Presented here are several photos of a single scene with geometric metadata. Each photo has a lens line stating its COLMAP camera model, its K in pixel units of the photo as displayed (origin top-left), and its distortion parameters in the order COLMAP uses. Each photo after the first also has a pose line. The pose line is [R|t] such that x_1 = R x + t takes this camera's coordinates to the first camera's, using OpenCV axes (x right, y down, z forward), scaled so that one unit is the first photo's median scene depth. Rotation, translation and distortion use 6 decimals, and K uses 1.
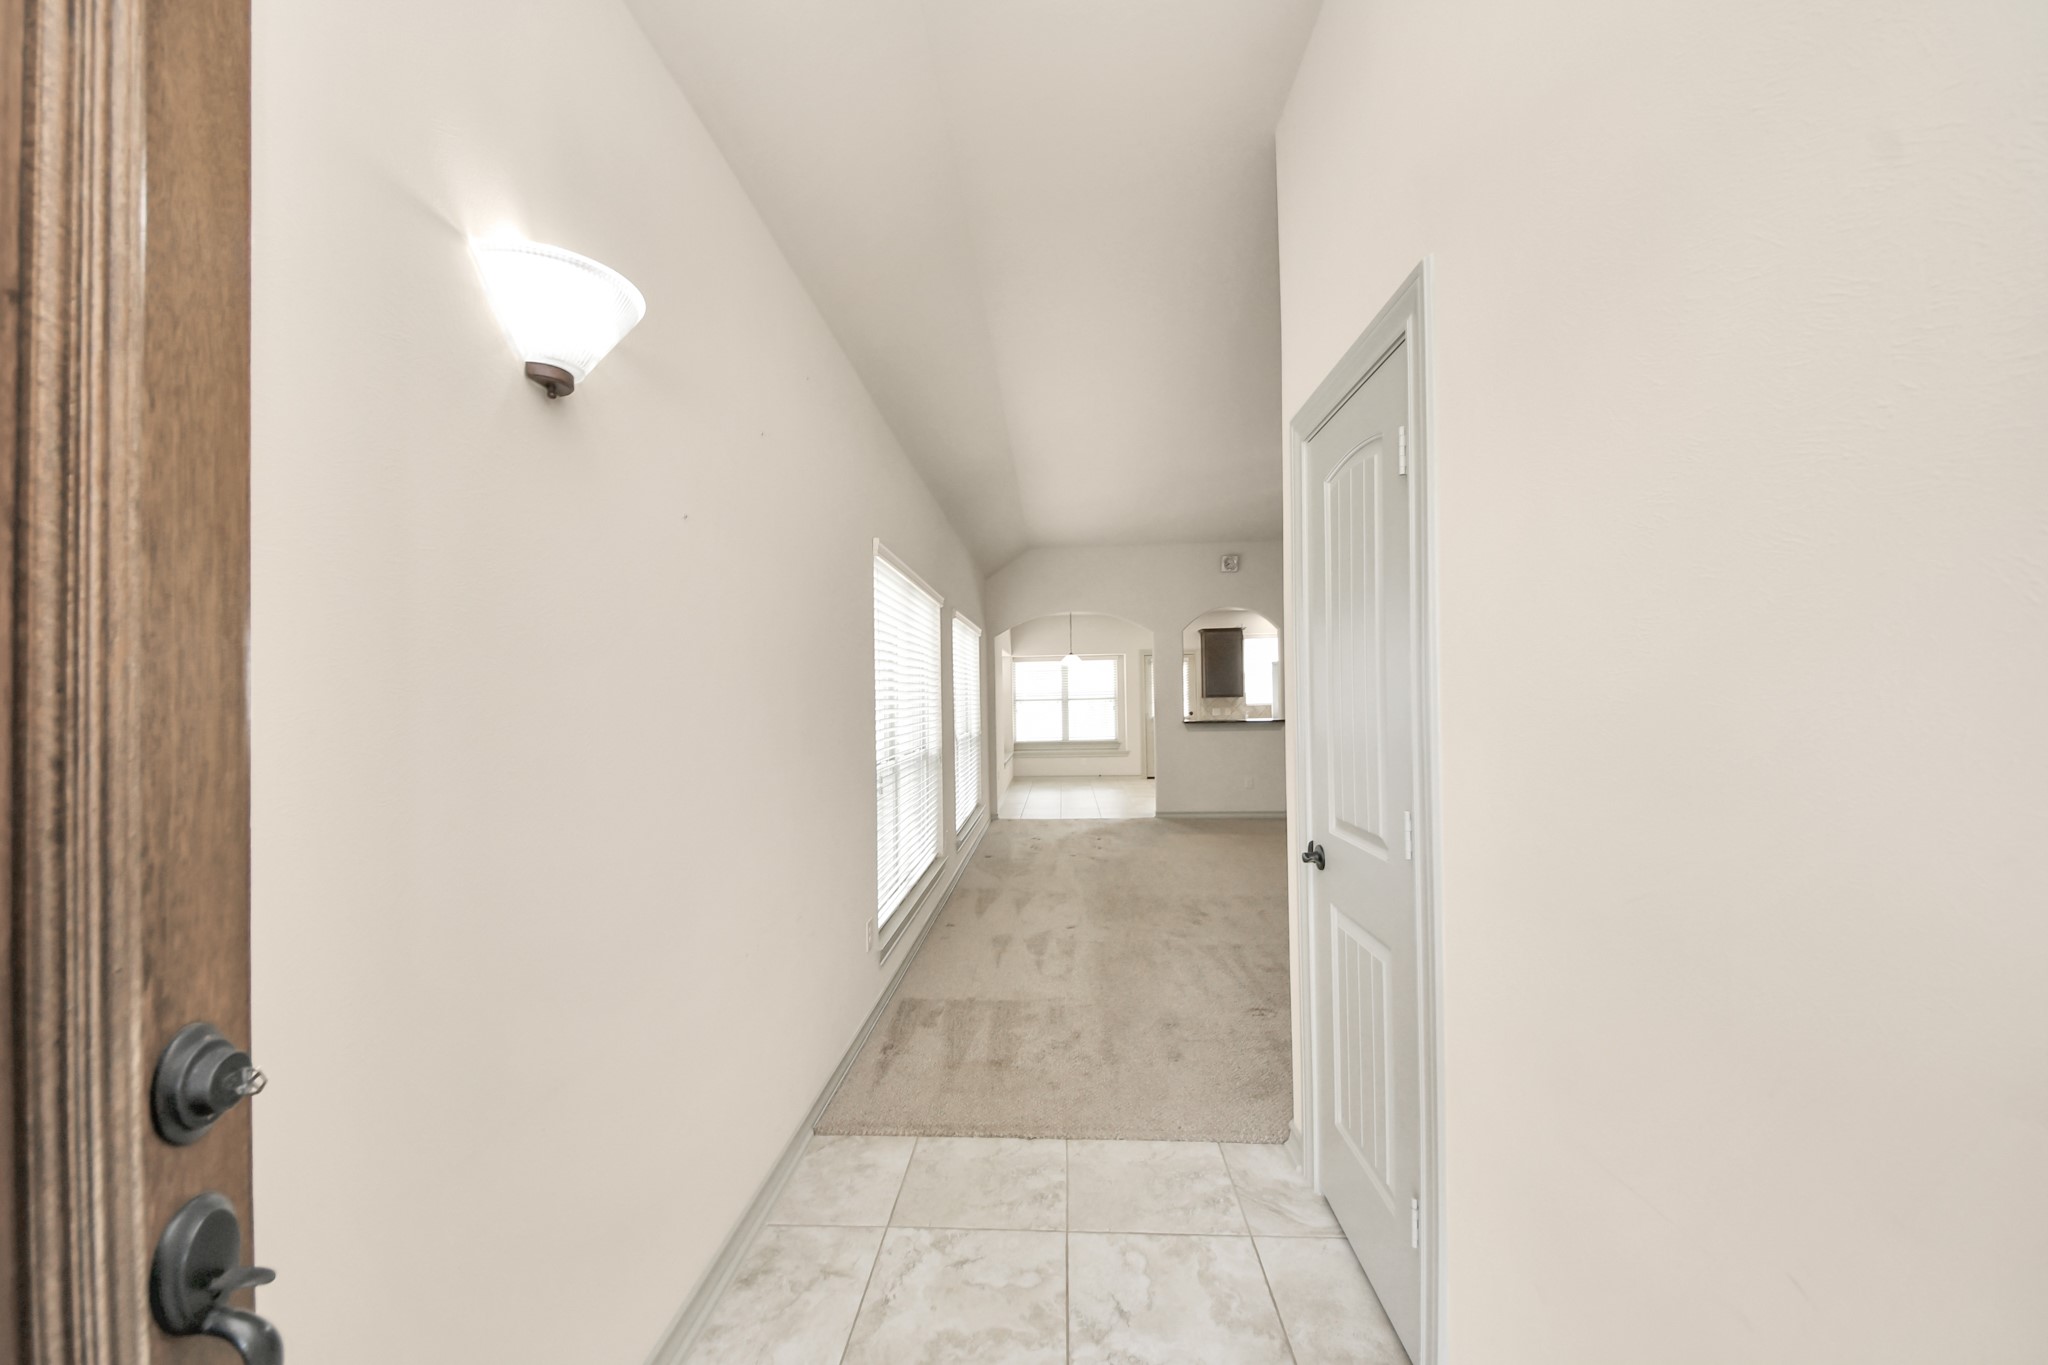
lens RADIAL K [[741.5, 0, 1015.2], [0, 741.5, 711.6], [0, 0, 1]] dist [0.000377, -0.007982]
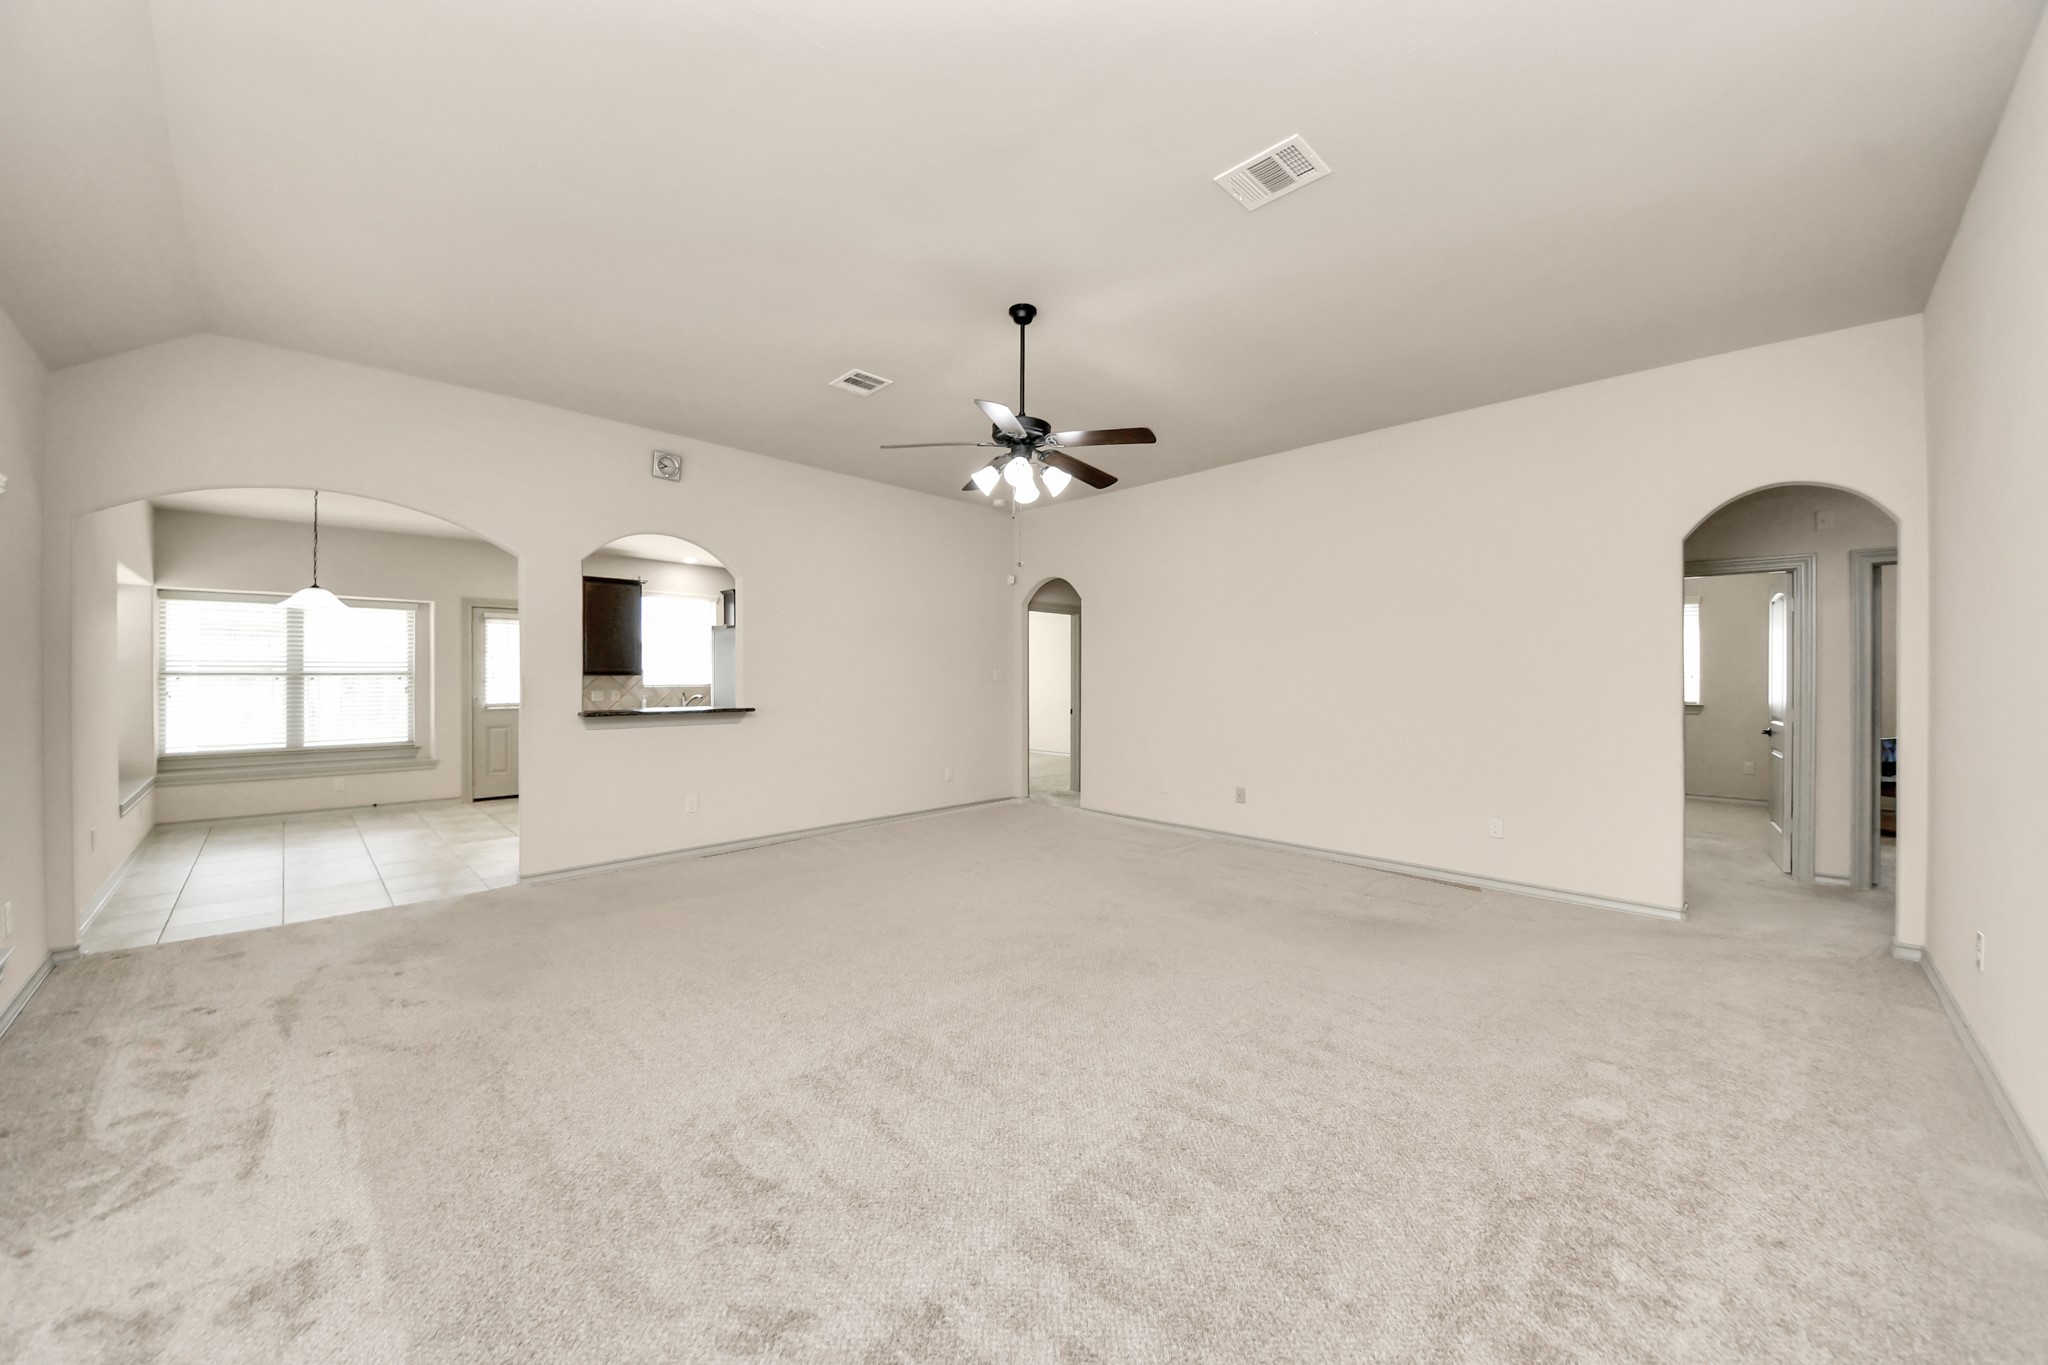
lens RADIAL K [[721.5, 0, 1008.4], [0, 721.5, 690.2], [0, 0, 1]] dist [0.000246, -0.004729]
pose [[0.658555, 0.009492, 0.752473, 0.015294], [-0.003477, 0.999948, -0.009571, -0.000581], [-0.752525, 0.003687, 0.658554, 0.261197]]
